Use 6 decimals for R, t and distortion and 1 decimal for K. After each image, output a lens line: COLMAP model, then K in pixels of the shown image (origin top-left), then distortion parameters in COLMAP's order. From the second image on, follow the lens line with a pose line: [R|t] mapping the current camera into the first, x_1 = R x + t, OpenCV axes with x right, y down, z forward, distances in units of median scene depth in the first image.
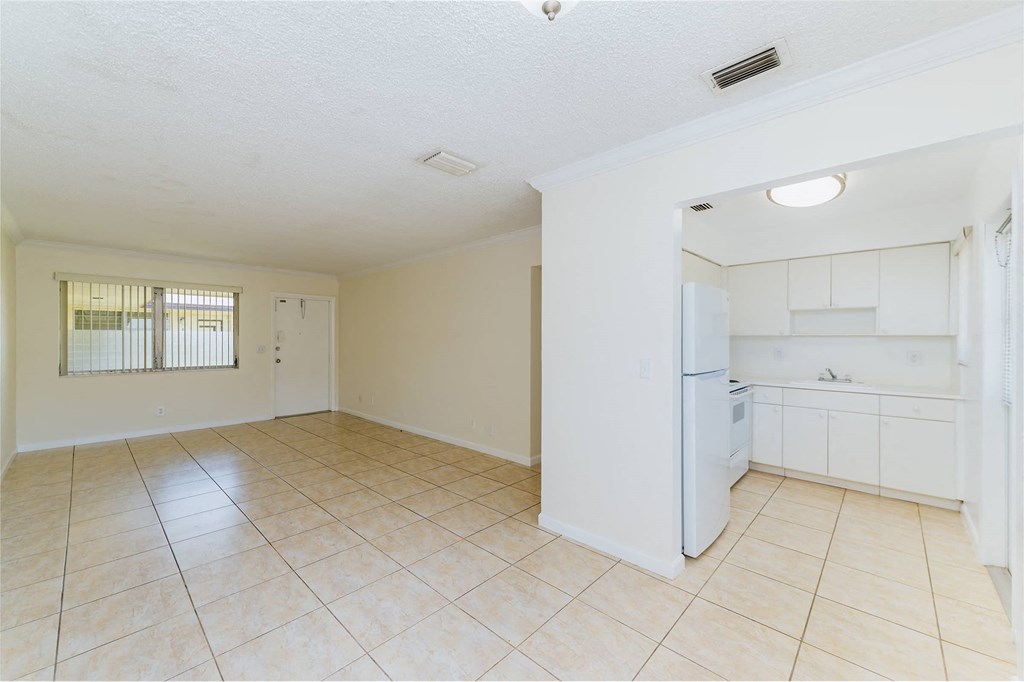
lens RADIAL K [[399.2, 0, 507.0], [0, 399.2, 340.4], [0, 0, 1]] dist [0.001329, 0.000048]
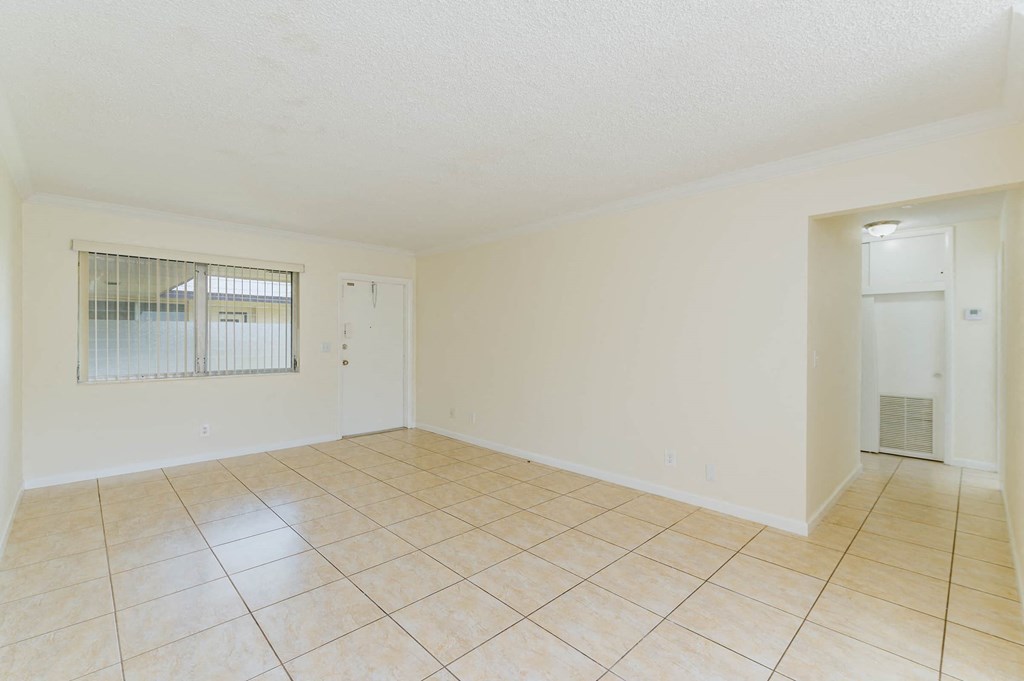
lens RADIAL K [[444.0, 0, 512.0], [0, 444.0, 340.5], [0, 0, 1]] dist [-0.000752, -0.000209]
pose [[0.999015, 0.002835, -0.044274, -0.276546], [-0.002647, 0.999987, 0.004318, 0.005856], [0.044286, -0.004196, 0.999010, 0.215045]]
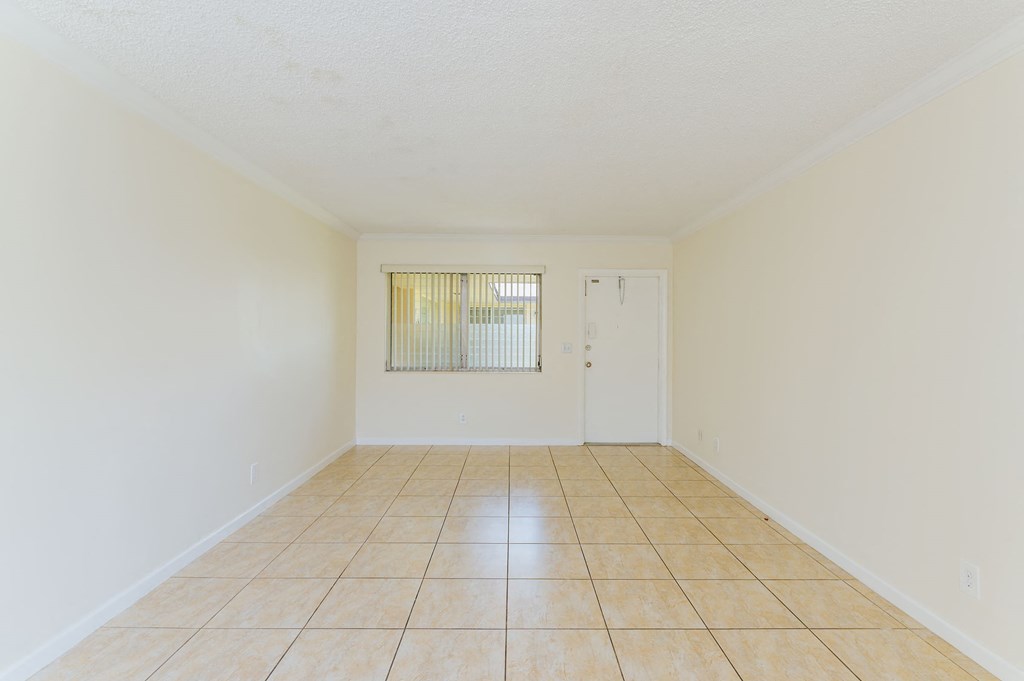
lens RADIAL K [[488.6, 0, 511.3], [0, 488.6, 329.0], [0, 0, 1]] dist [0.001603, 0.000048]
pose [[0.696903, -0.003580, -0.717157, -0.051625], [-0.008718, 0.999871, -0.013463, 0.000652], [0.717112, 0.015634, 0.696782, 0.365336]]
